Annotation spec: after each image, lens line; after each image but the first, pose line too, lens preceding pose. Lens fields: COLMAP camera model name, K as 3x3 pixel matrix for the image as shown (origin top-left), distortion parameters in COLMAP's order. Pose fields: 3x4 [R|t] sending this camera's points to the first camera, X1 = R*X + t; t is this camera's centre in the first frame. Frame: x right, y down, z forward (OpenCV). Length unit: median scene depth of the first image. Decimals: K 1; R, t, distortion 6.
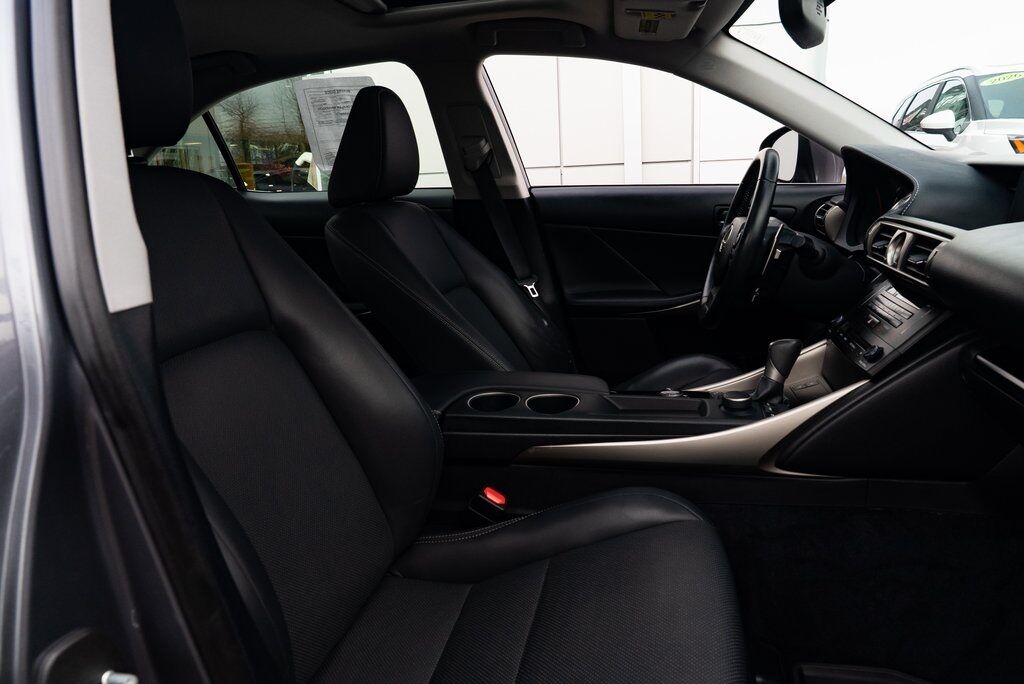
lens RADIAL K [[692.9, 0, 514.4], [0, 692.9, 344.0], [0, 0, 1]] dist [-0.033175, 0.014814]
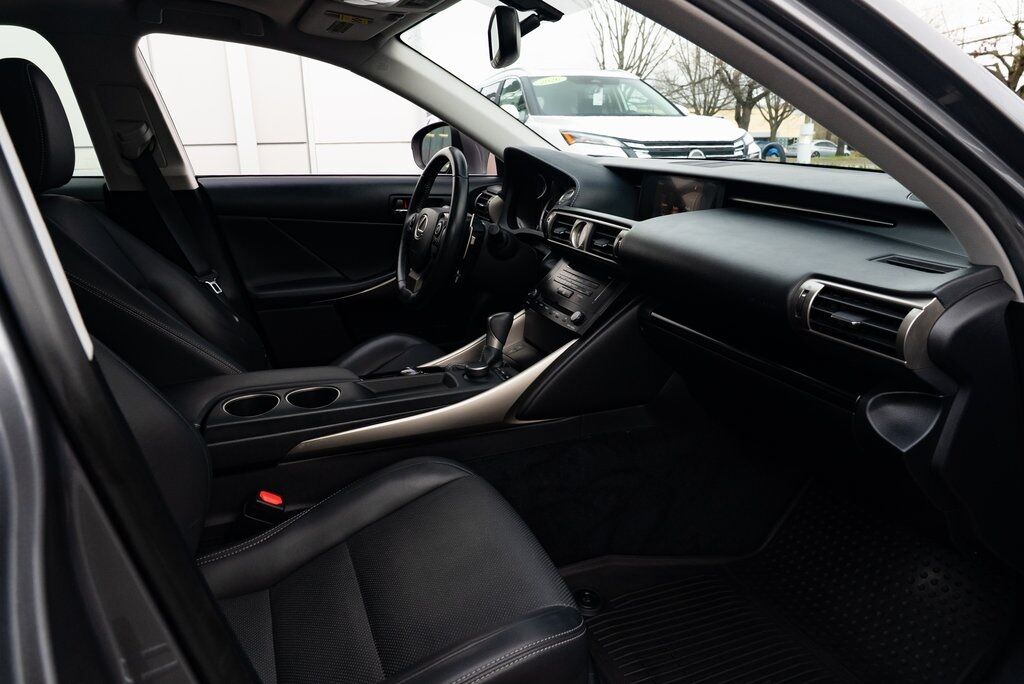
lens RADIAL K [[692.9, 0, 508.9], [0, 692.9, 341.0], [0, 0, 1]] dist [-0.033175, 0.014814]
pose [[0.843402, -0.116005, 0.524610, -0.199075], [0.101823, 0.993229, 0.055931, -0.021264], [-0.527546, 0.006245, 0.849504, -0.020488]]
